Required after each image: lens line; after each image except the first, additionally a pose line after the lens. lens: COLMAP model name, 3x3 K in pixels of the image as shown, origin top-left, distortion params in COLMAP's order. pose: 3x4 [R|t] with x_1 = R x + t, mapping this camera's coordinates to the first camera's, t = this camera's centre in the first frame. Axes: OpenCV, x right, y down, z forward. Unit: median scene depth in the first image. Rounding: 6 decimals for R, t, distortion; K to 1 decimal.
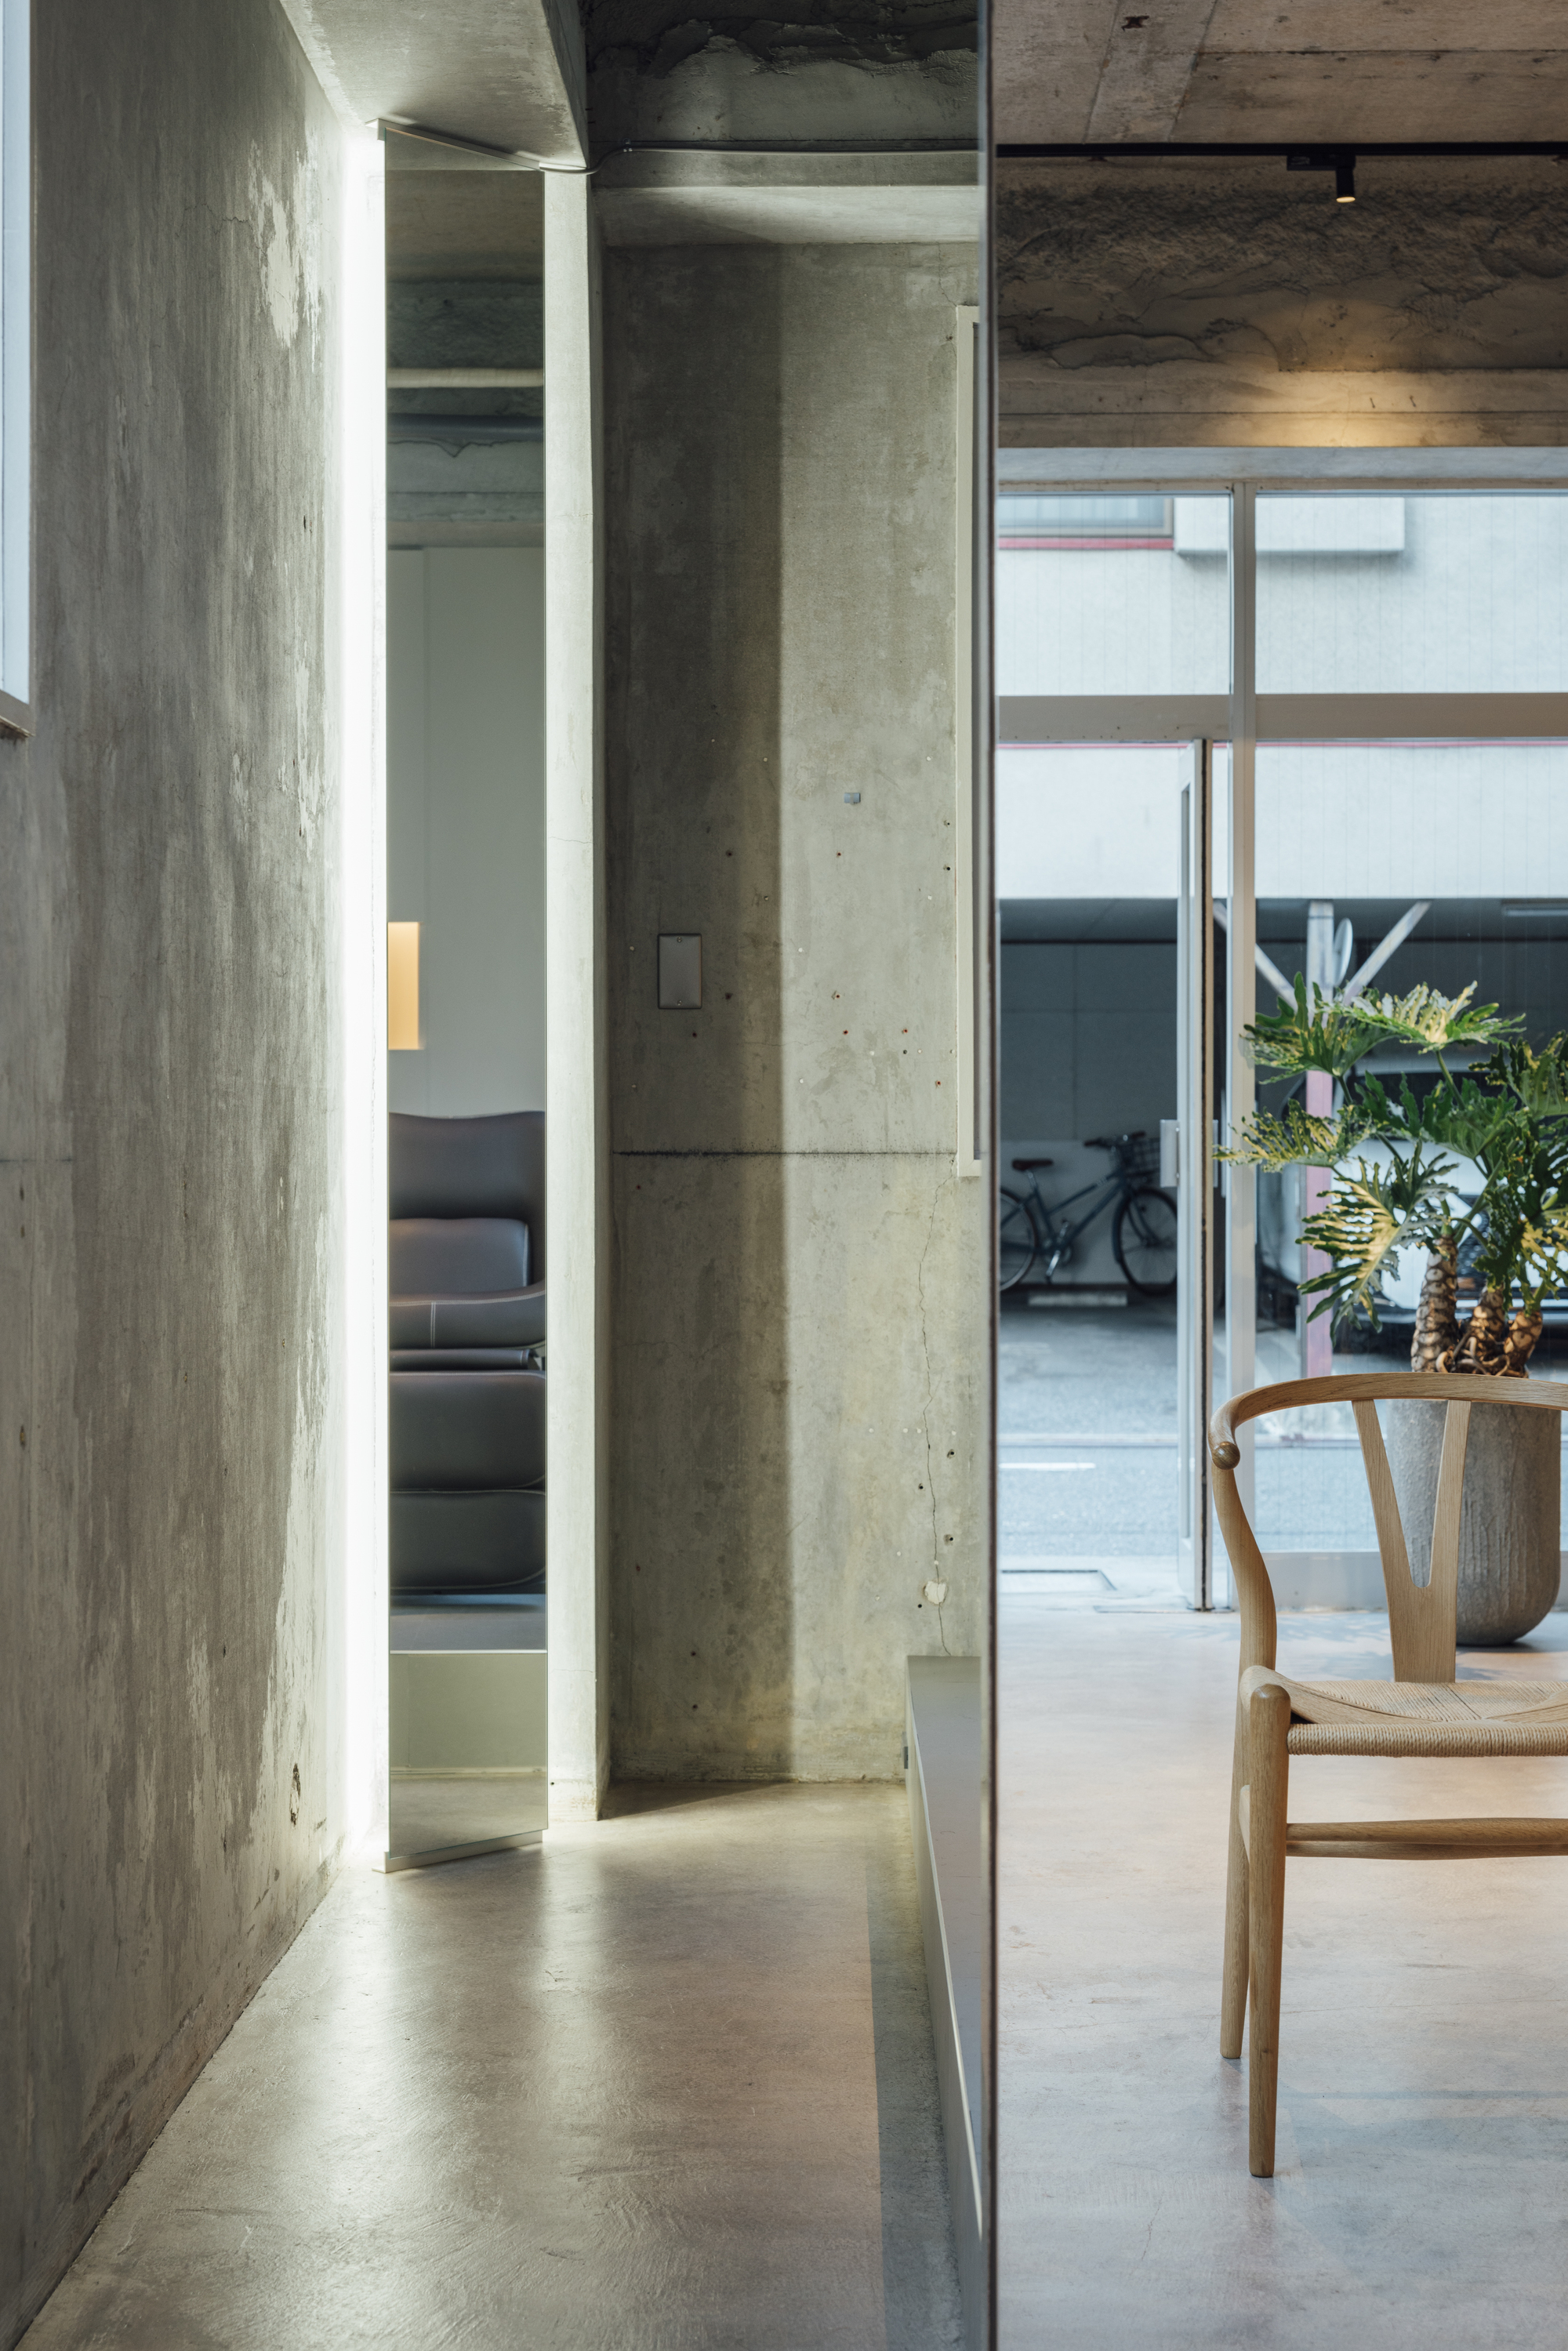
lens RADIAL K [[3400.4, 0, 784.0], [0, 3400.4, 1175.5], [0, 0, 1]] dist [-0.032097, -0.087906]
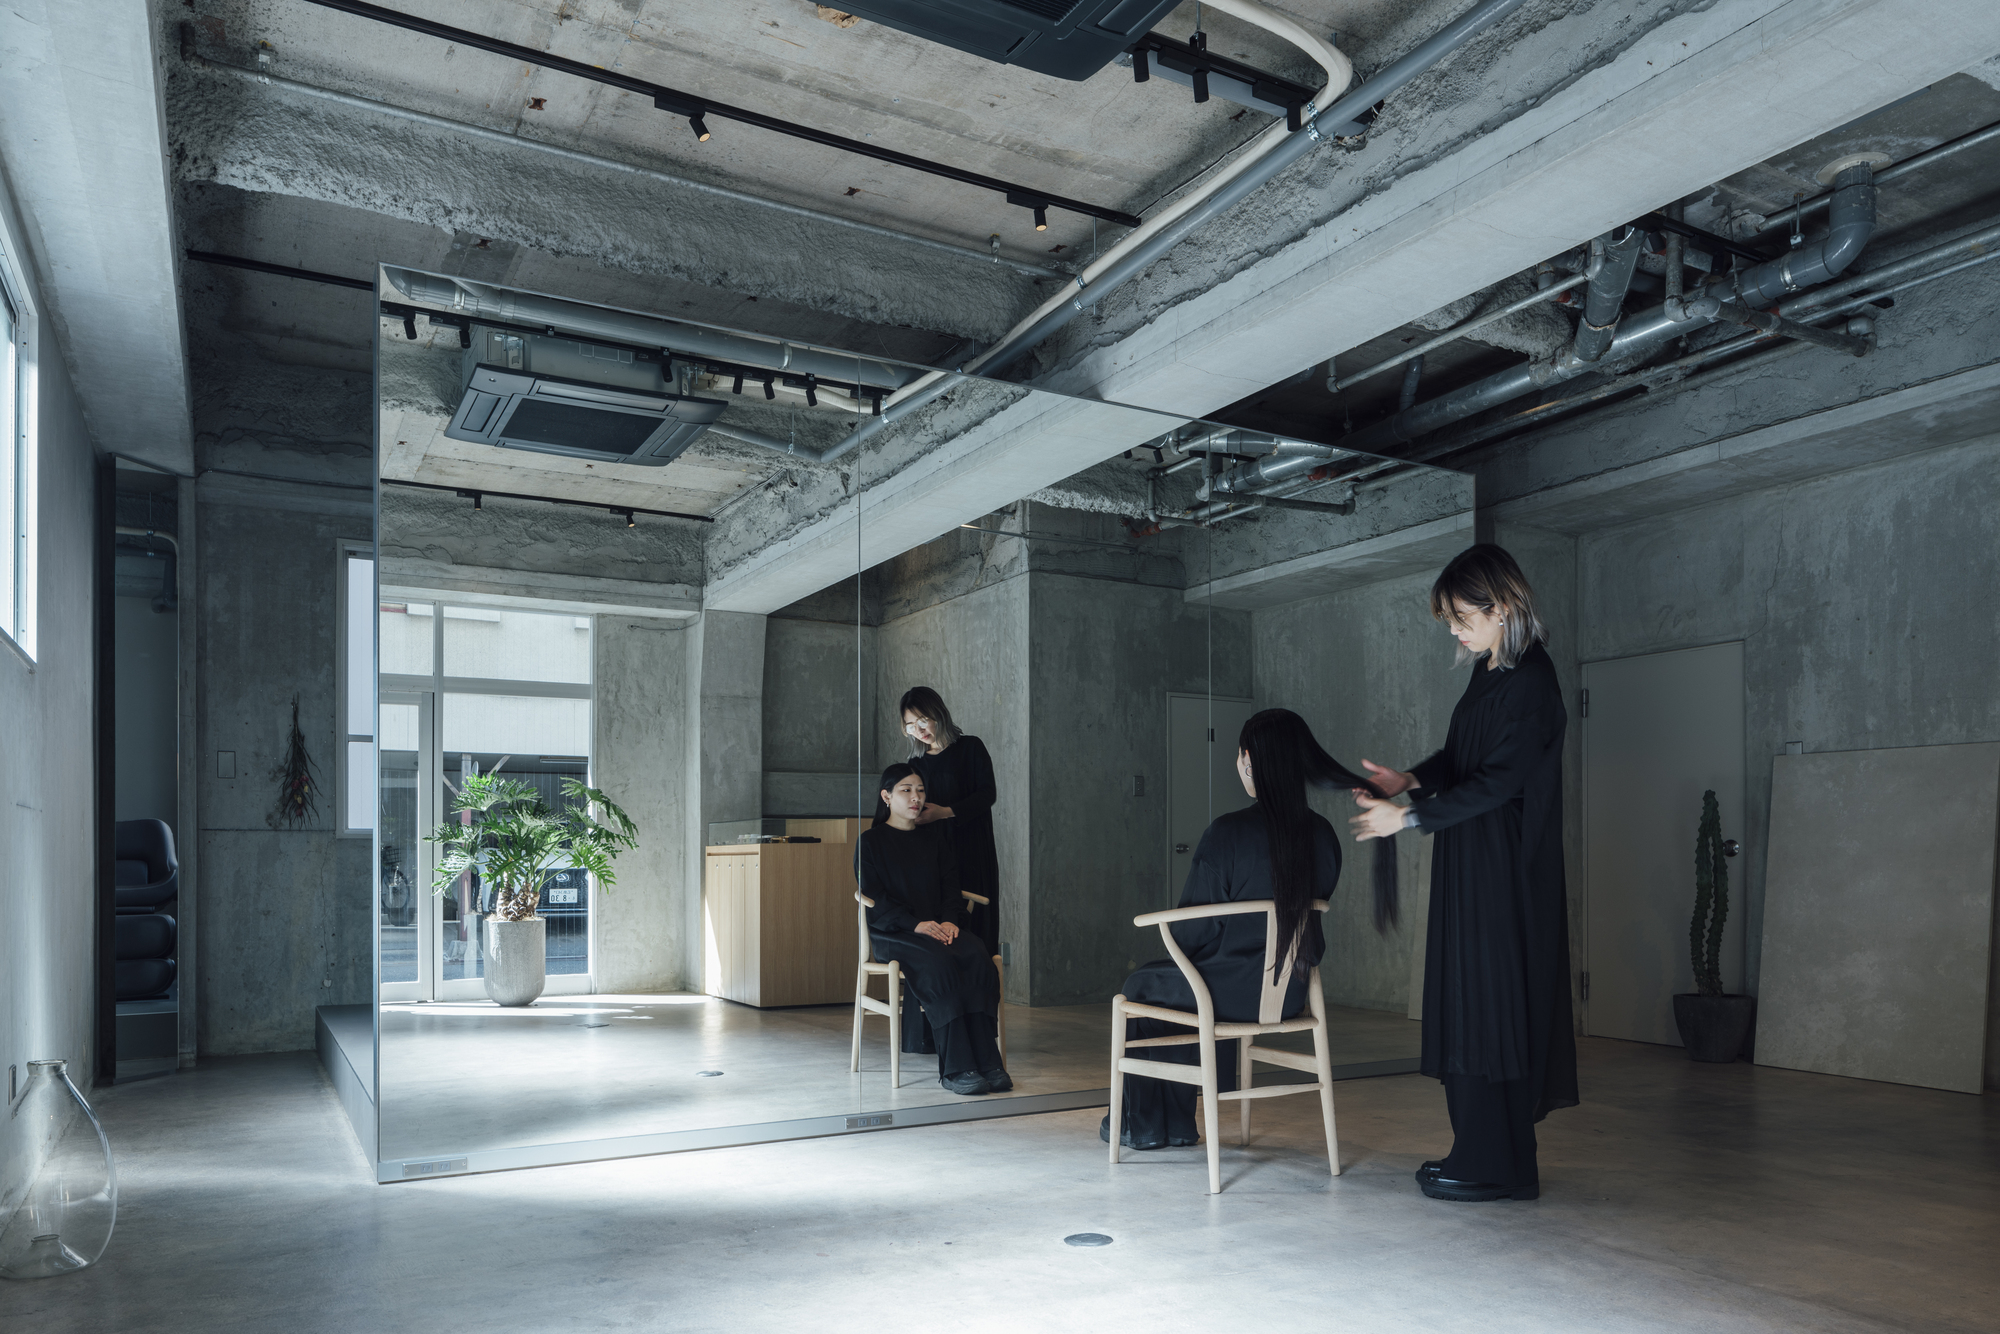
lens RADIAL K [[1363.9, 0, 999.5], [0, 1363.9, 853.9], [0, 0, 1]] dist [-0.058081, 0.065876]
pose [[0.861628, 0.001433, 0.507538, -0.046720], [0.006098, 0.999895, -0.013175, 0.033024], [-0.507503, 0.014447, 0.861529, -0.284505]]
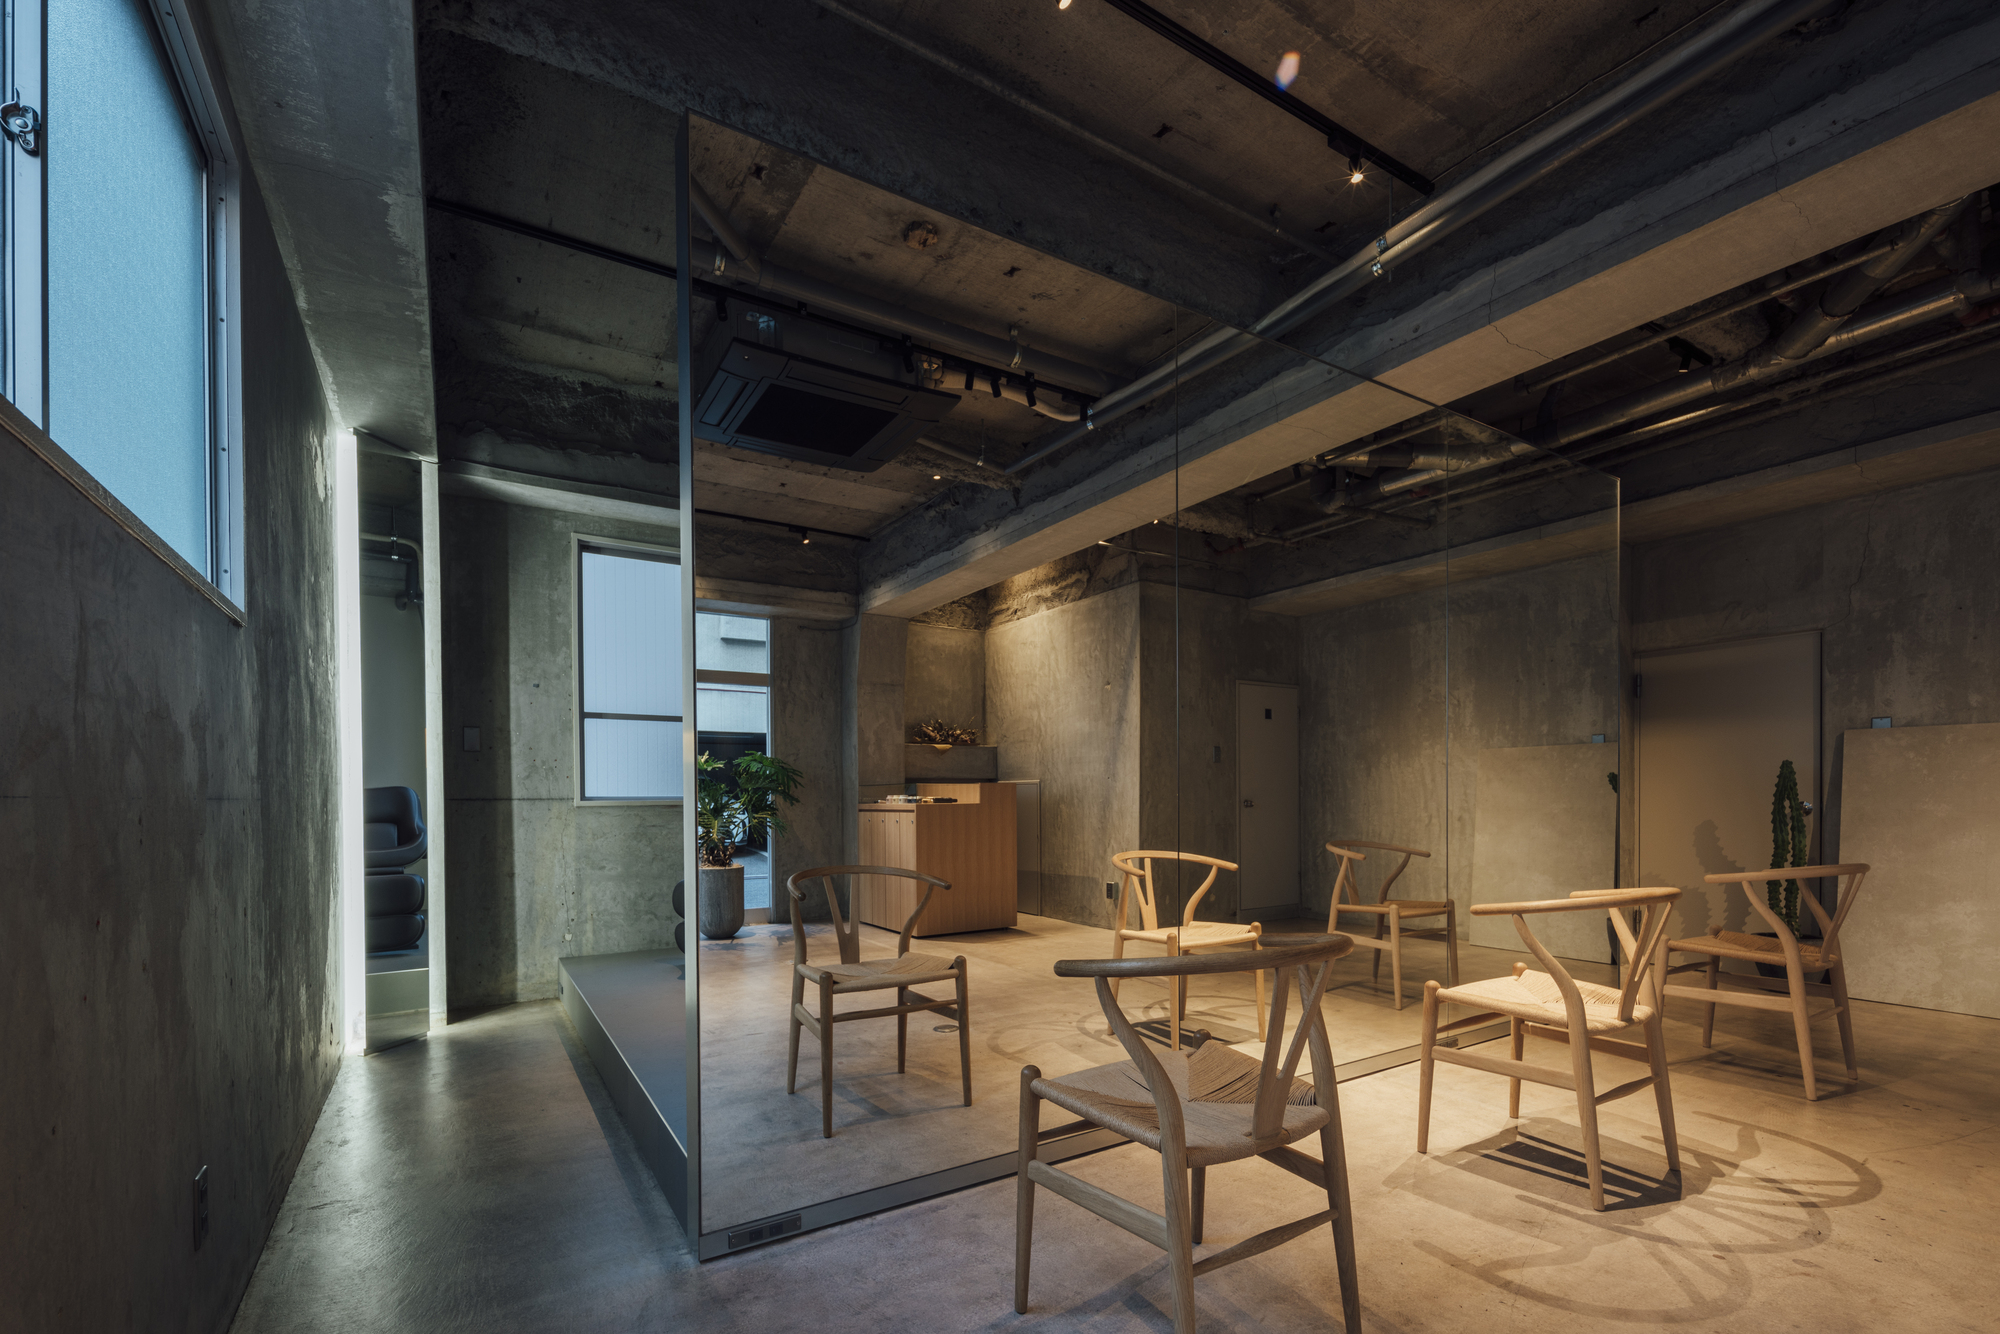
lens RADIAL K [[871.6, 0, 1010.9], [0, 871.6, 807.1], [0, 0, 1]] dist [-0.000125, -0.000526]
pose [[0.834297, -0.011822, 0.551188, -0.060258], [0.011852, 0.999924, 0.003507, 0.003172], [-0.551188, 0.003606, 0.834373, 0.094129]]
